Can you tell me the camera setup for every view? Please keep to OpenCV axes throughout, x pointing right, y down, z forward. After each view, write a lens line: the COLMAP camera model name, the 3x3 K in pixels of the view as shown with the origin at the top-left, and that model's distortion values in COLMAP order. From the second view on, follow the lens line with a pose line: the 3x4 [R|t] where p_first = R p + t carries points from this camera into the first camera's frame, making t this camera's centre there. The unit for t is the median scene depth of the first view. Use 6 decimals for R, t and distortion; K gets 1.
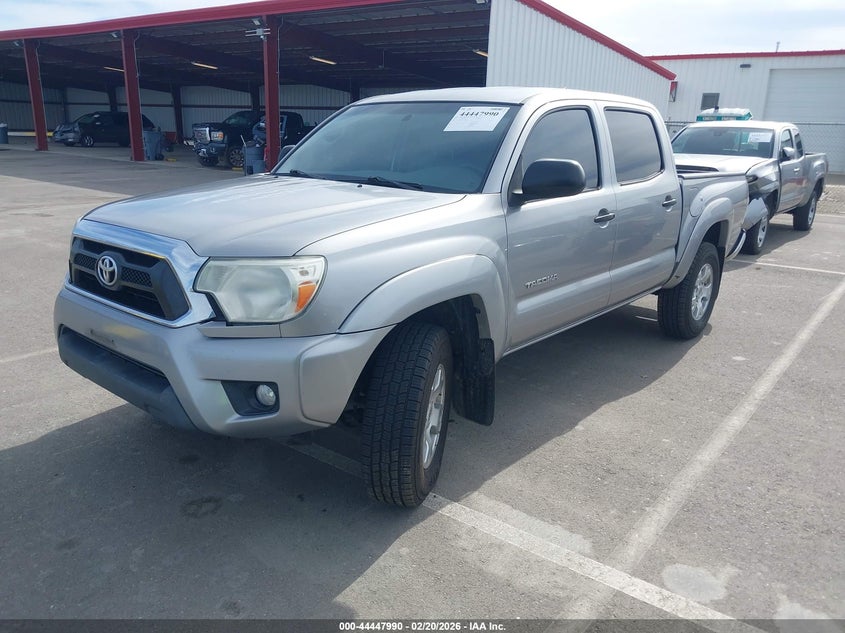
lens RADIAL K [[683.6, 0, 428.1], [0, 683.6, 314.1], [0, 0, 1]] dist [-0.032322, -0.006138]
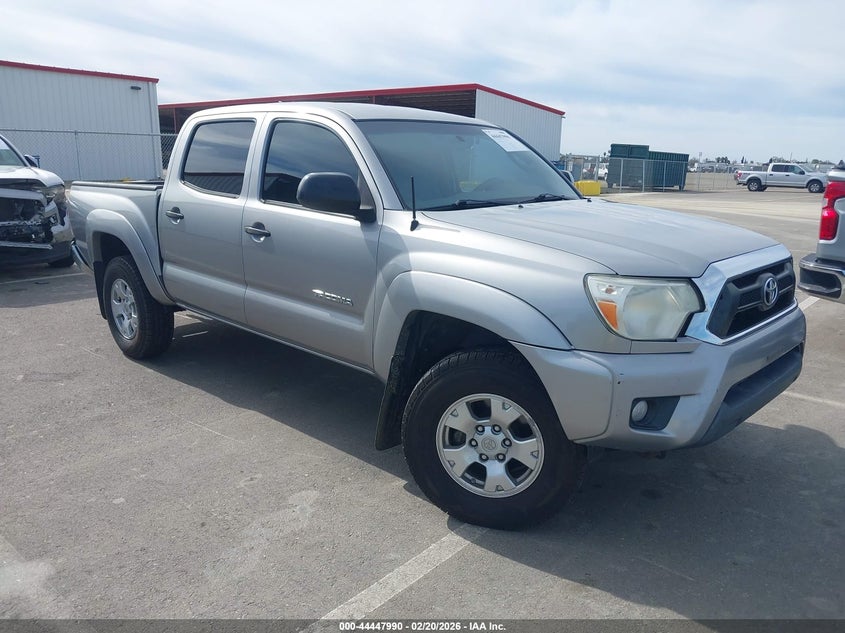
lens RADIAL K [[683.6, 0, 427.3], [0, 683.6, 319.2], [0, 0, 1]] dist [-0.032322, -0.006138]
pose [[0.052722, -0.268308, 0.961889, -1.350228], [0.253477, 0.935278, 0.246992, -0.374994], [-0.965904, 0.230795, 0.117319, 1.237654]]
